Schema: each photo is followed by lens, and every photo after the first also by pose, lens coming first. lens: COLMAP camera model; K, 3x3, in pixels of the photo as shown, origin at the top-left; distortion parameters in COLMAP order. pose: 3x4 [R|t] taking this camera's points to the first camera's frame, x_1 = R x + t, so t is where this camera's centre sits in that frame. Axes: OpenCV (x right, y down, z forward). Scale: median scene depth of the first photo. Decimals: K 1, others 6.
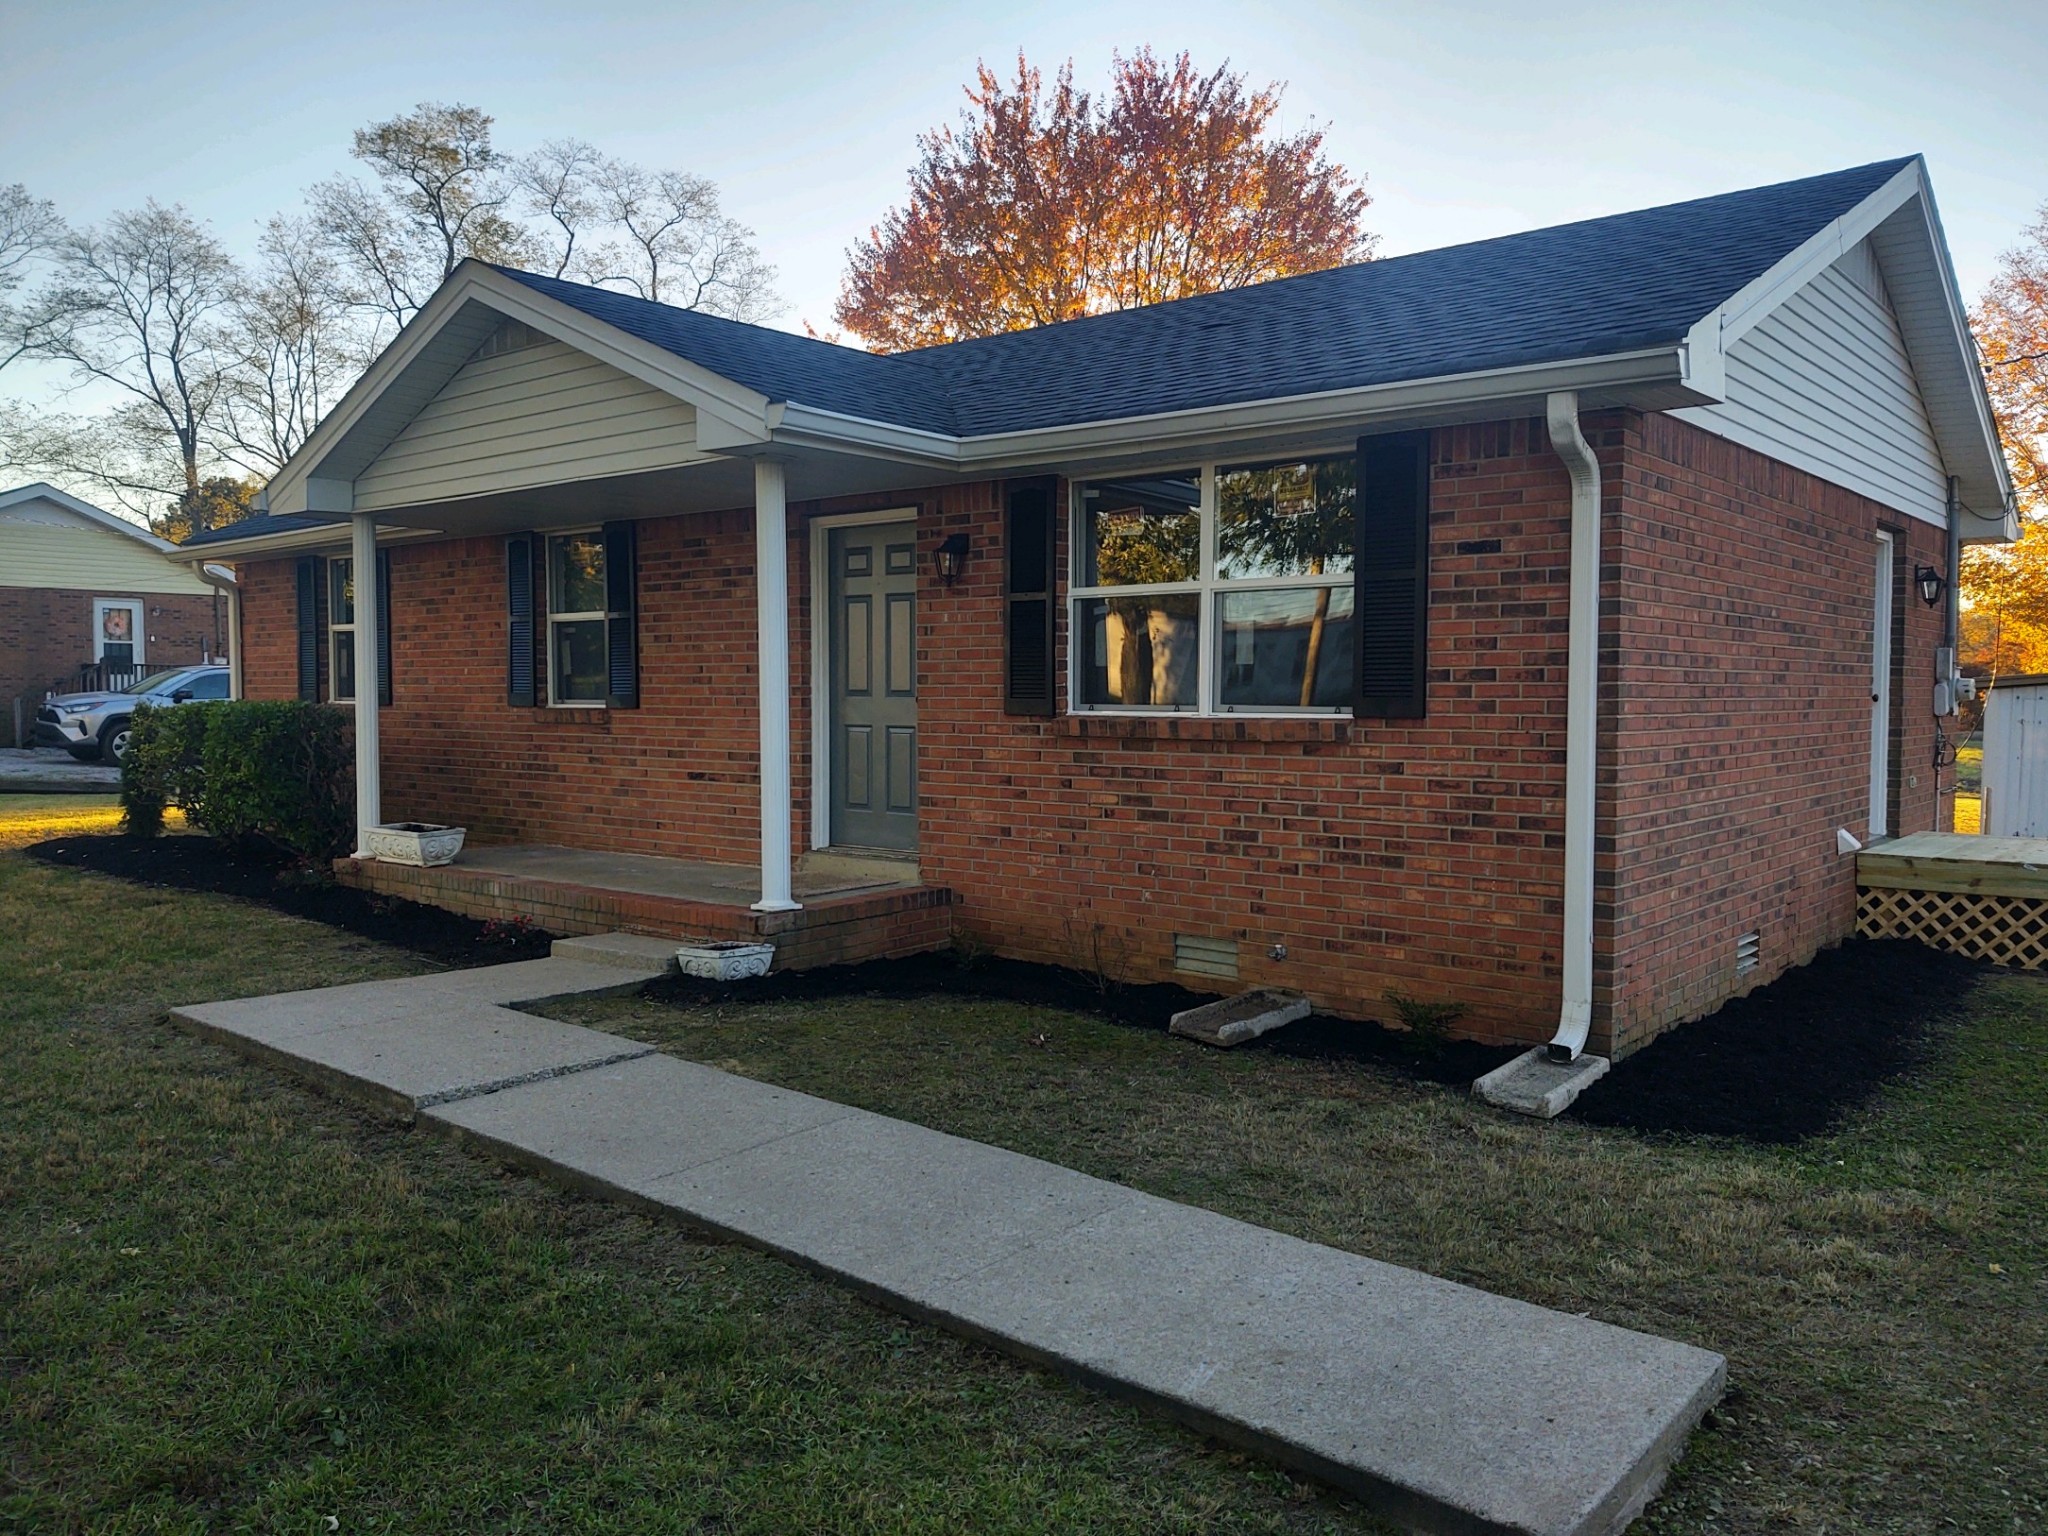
lens RADIAL K [[1550.6, 0, 1024.0], [0, 1550.6, 770.7], [0, 0, 1]] dist [-0.002120, 0.001310]
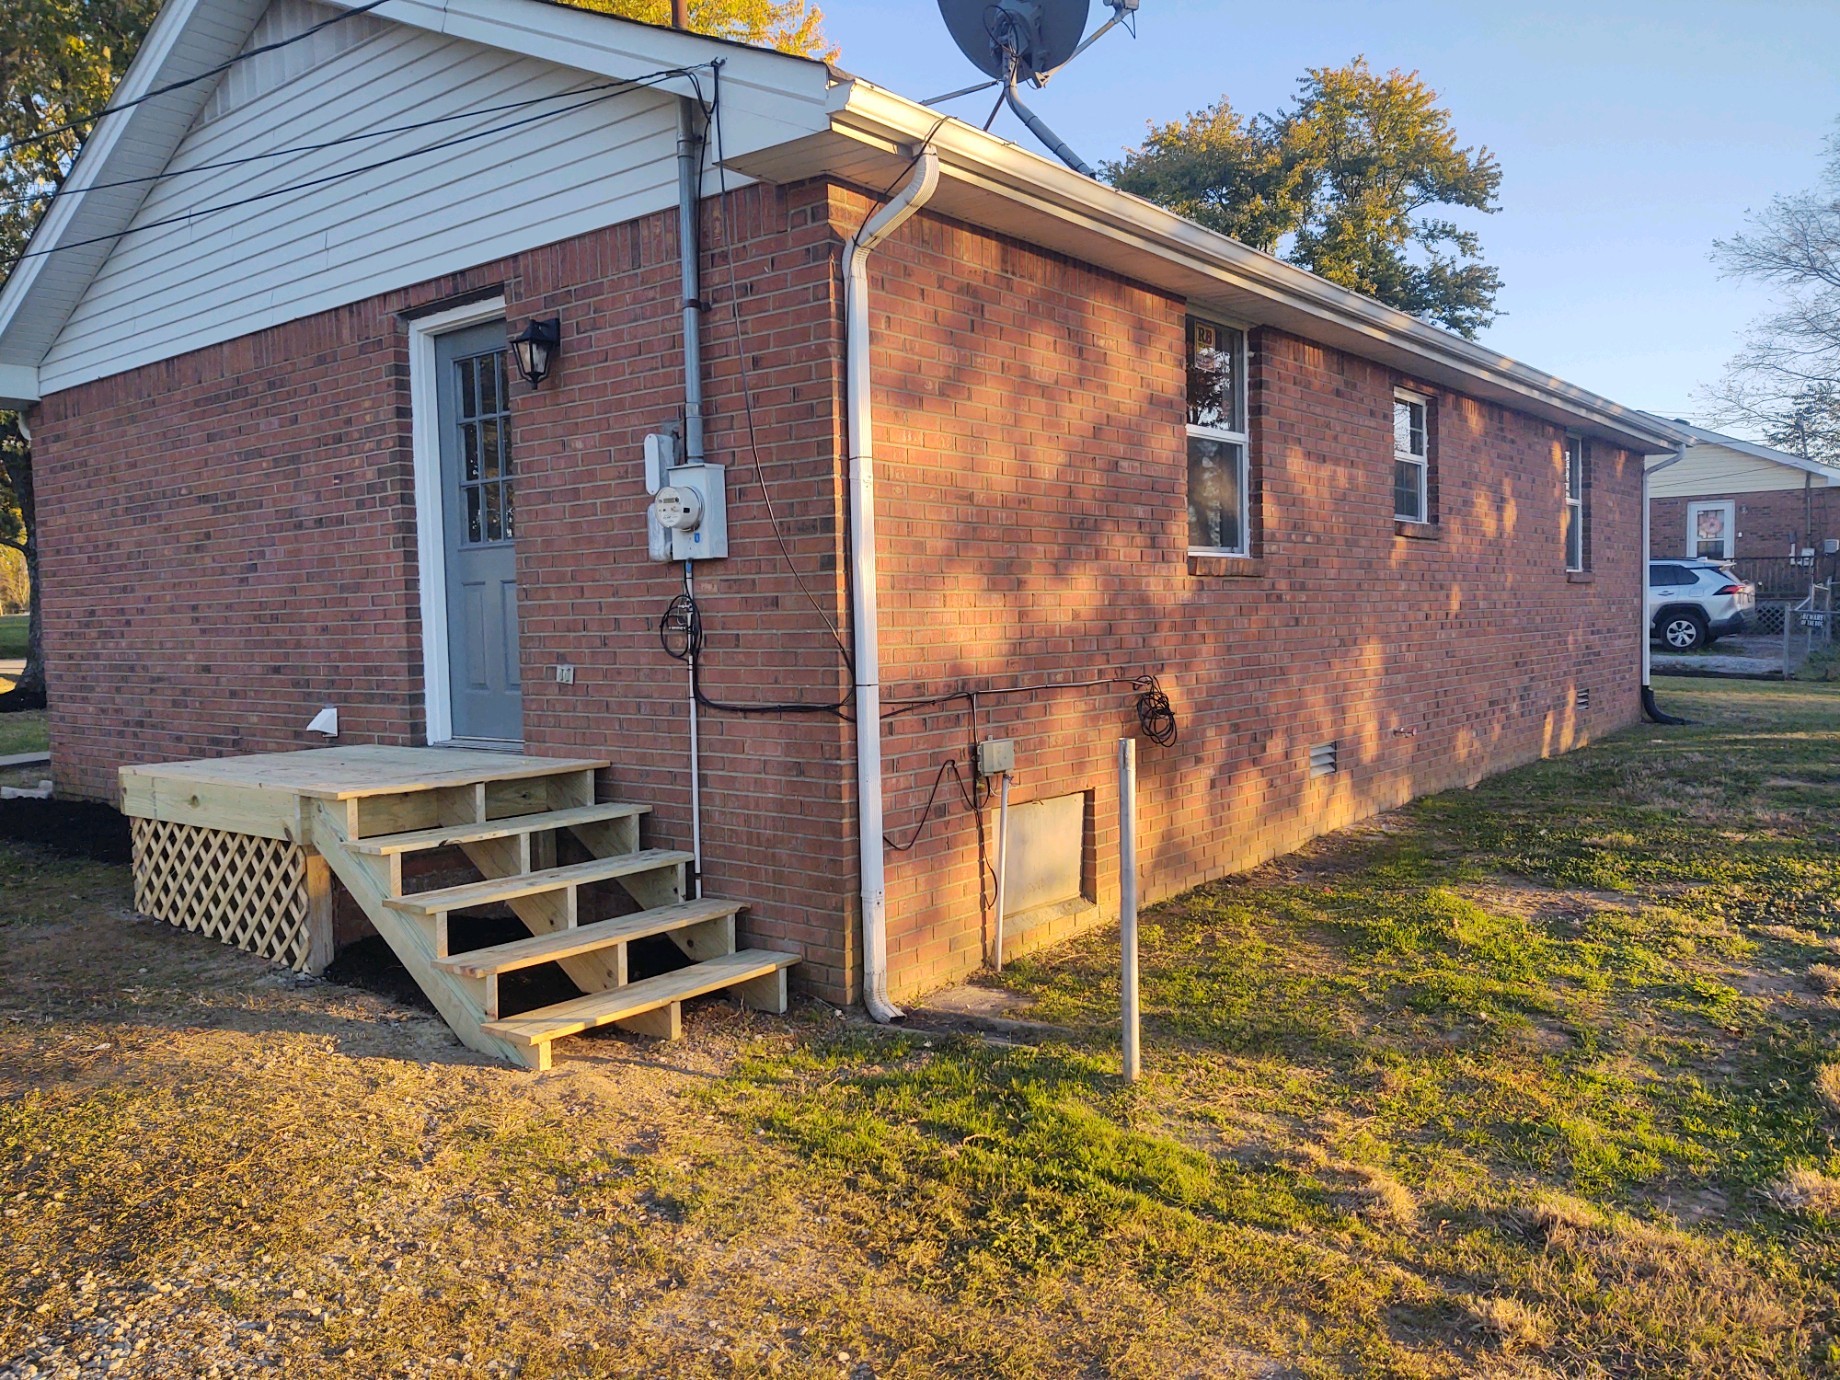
lens RADIAL K [[1393.1, 0, 921.5], [0, 1393.1, 687.8], [0, 0, 1]] dist [-0.002120, 0.001310]
pose [[0.028103, 0.048502, -0.998428, 1.510224], [-0.031388, 0.998372, 0.047616, -0.024137], [0.999112, 0.030000, 0.029580, 1.504546]]
